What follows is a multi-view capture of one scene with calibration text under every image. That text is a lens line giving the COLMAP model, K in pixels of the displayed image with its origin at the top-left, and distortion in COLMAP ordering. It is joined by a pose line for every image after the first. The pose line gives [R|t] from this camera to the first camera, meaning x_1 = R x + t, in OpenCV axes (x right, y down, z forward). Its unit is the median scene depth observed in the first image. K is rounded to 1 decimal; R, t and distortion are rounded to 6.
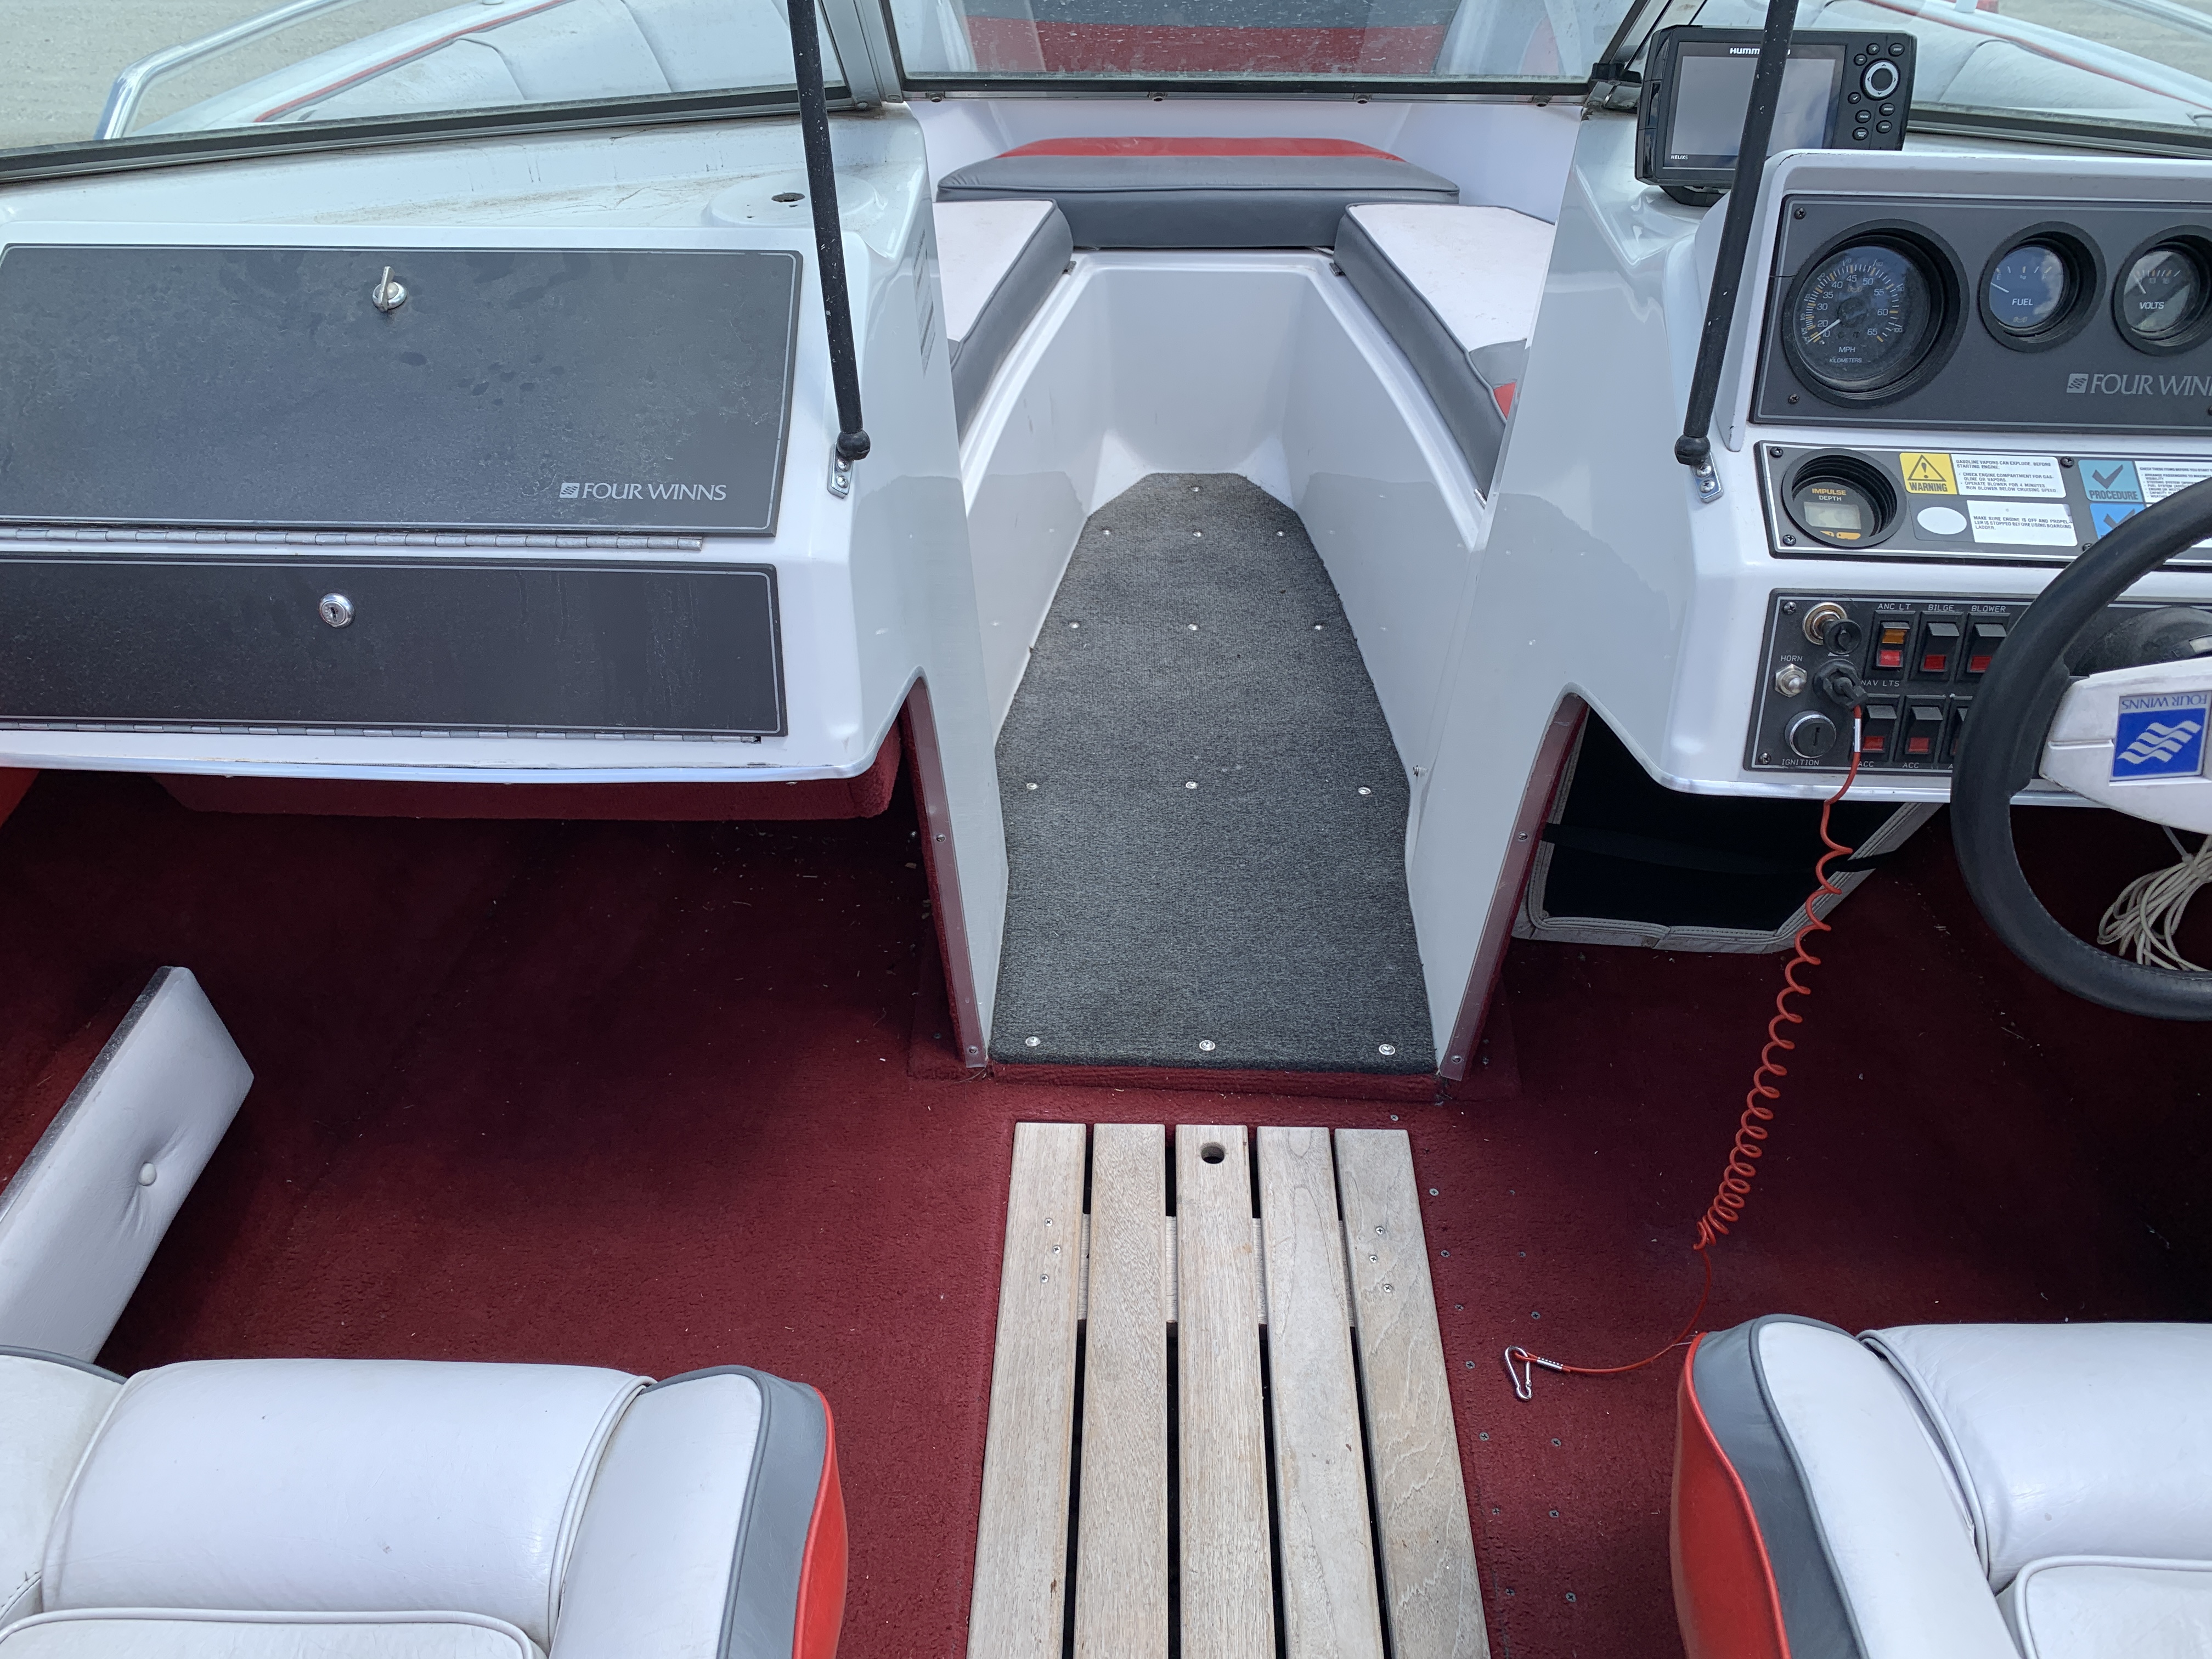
lens RADIAL K [[1690.6, 0, 1085.0], [0, 1690.6, 807.3], [0, 0, 1]] dist [0.029407, -0.035216]
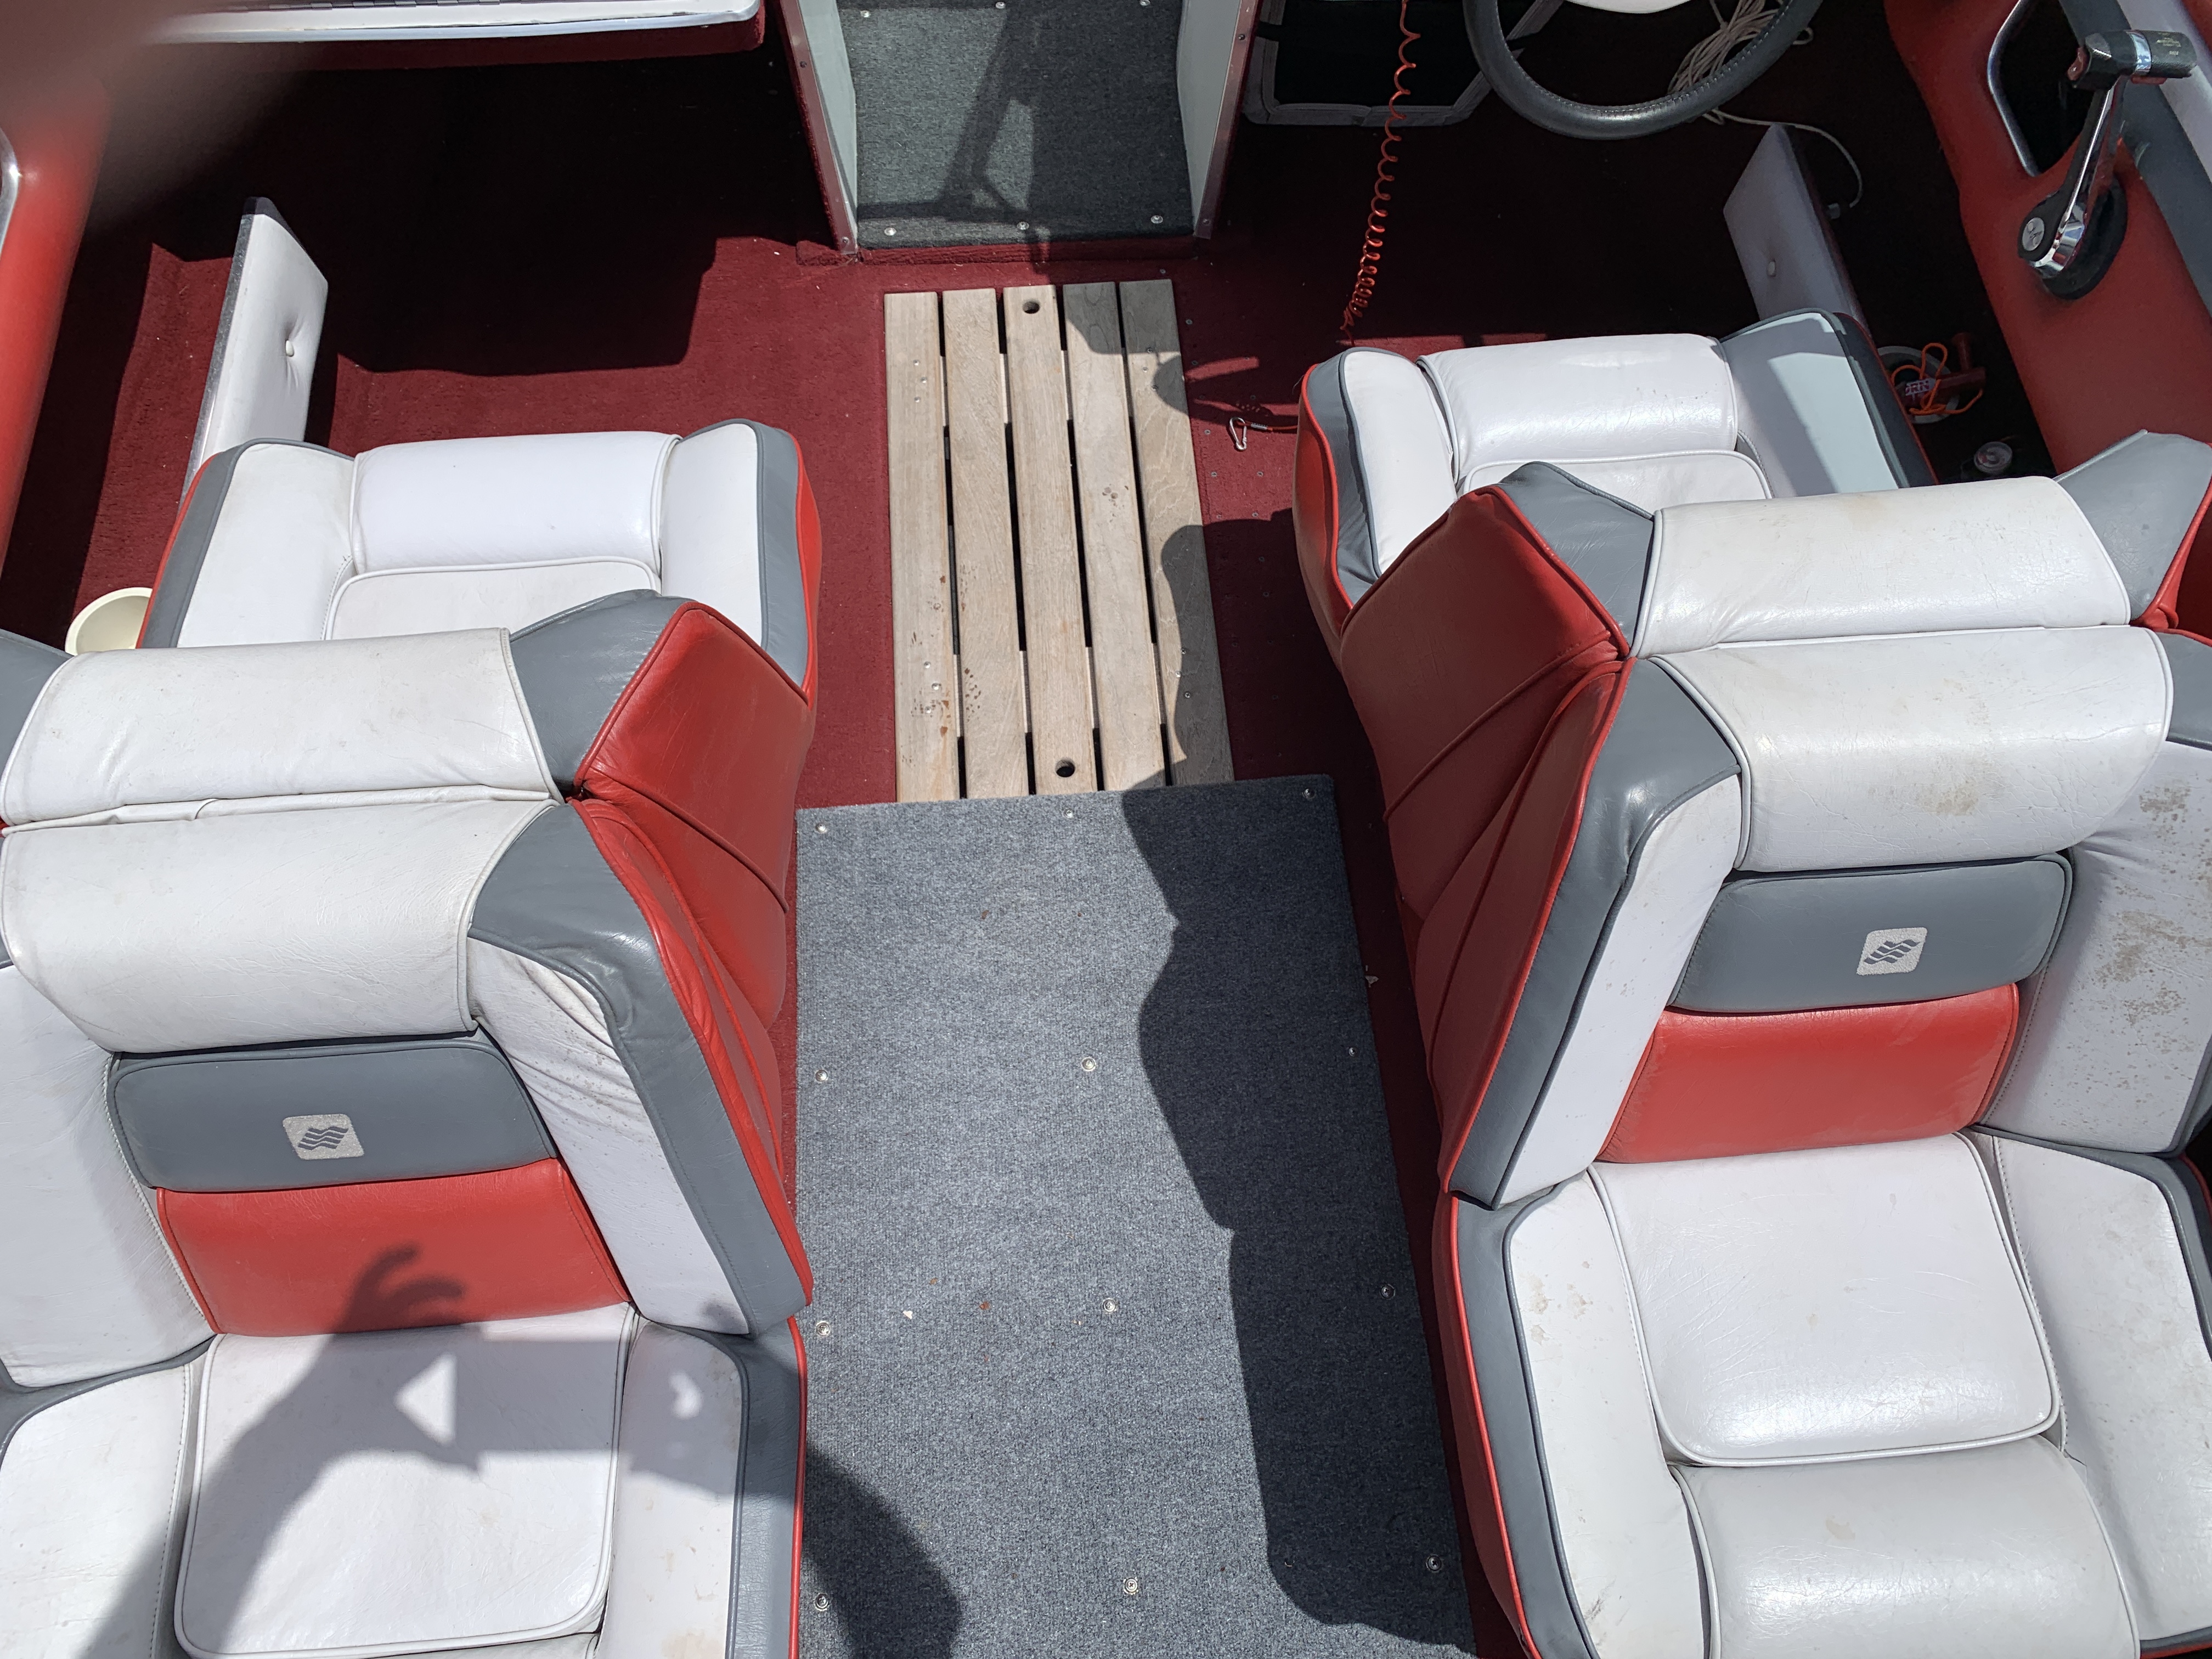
lens RADIAL K [[1690.6, 0, 1102.0], [0, 1690.6, 833.0], [0, 0, 1]] dist [0.029407, -0.035216]
pose [[0.993694, -0.089036, 0.068157, 0.001093], [0.050990, 0.900178, 0.432526, -0.003290], [-0.099864, -0.426323, 0.899042, -0.514213]]
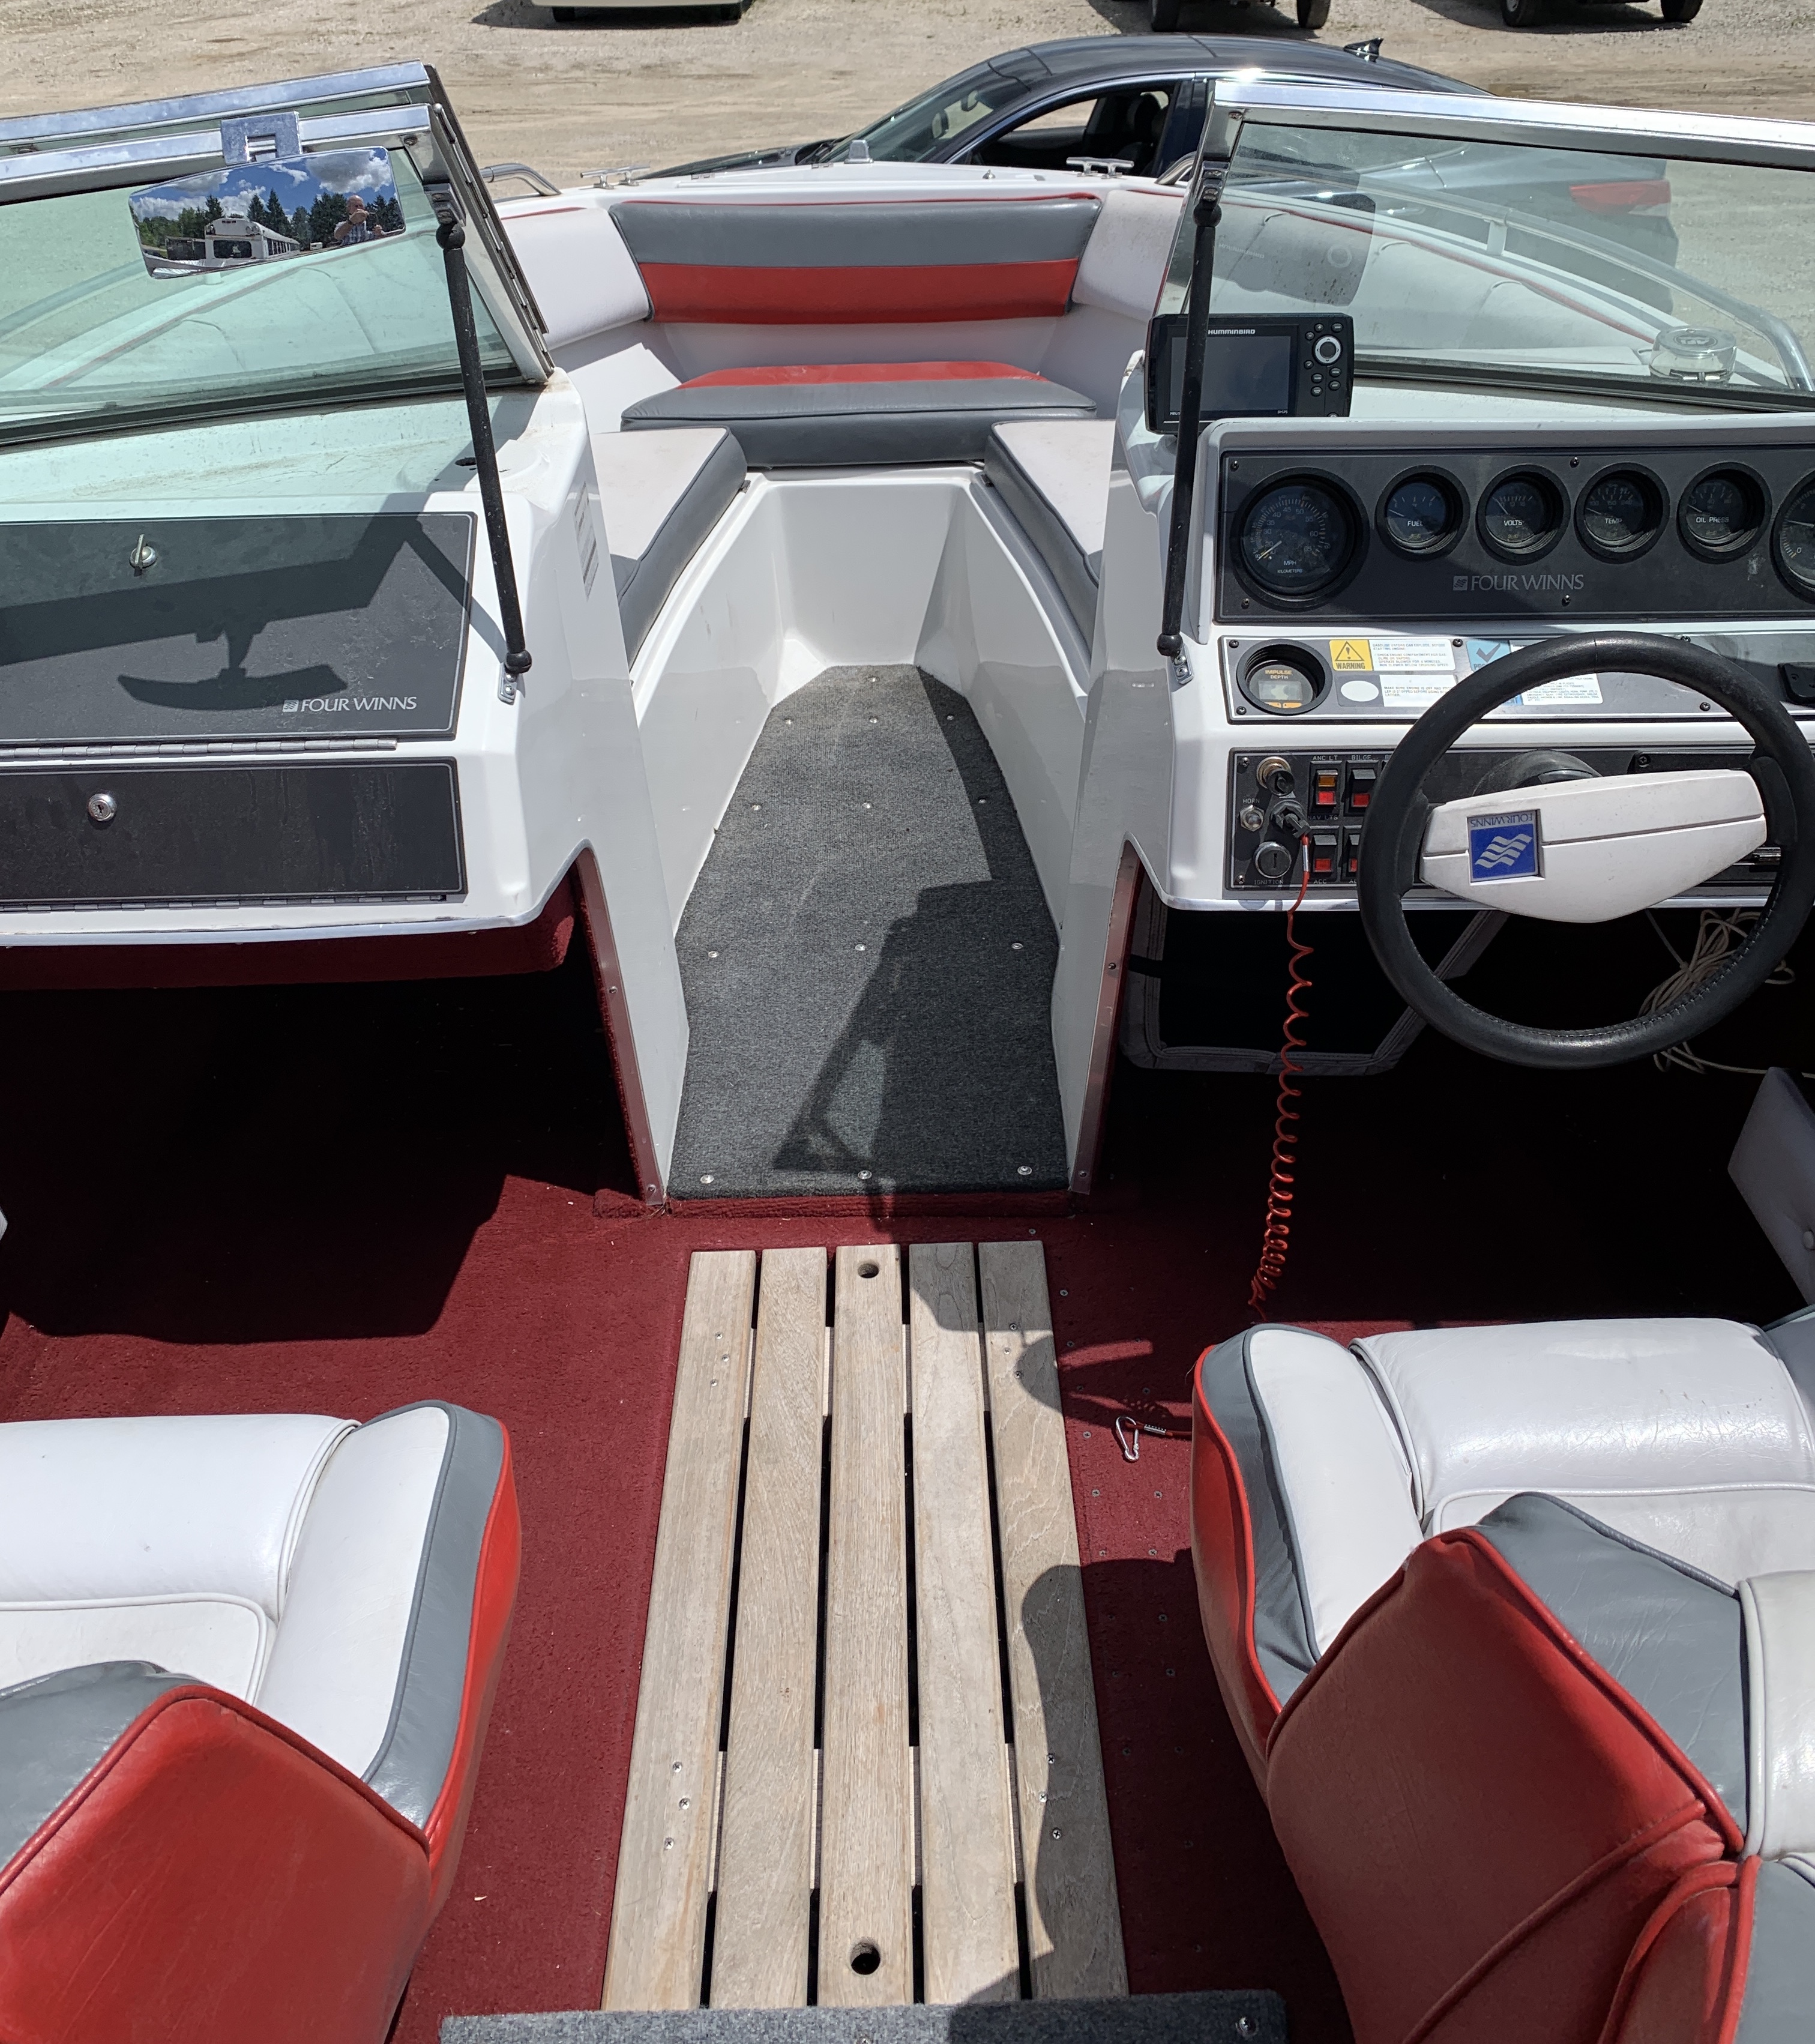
lens RADIAL K [[1843.9, 0, 893.0], [0, 1843.9, 798.3], [0, 0, 1]] dist [0.036358, -0.044535]
pose [[0.998831, -0.037218, 0.030855, 0.079654], [0.040640, 0.992067, -0.118956, 0.051236], [-0.026183, 0.120071, 0.992420, -0.297825]]
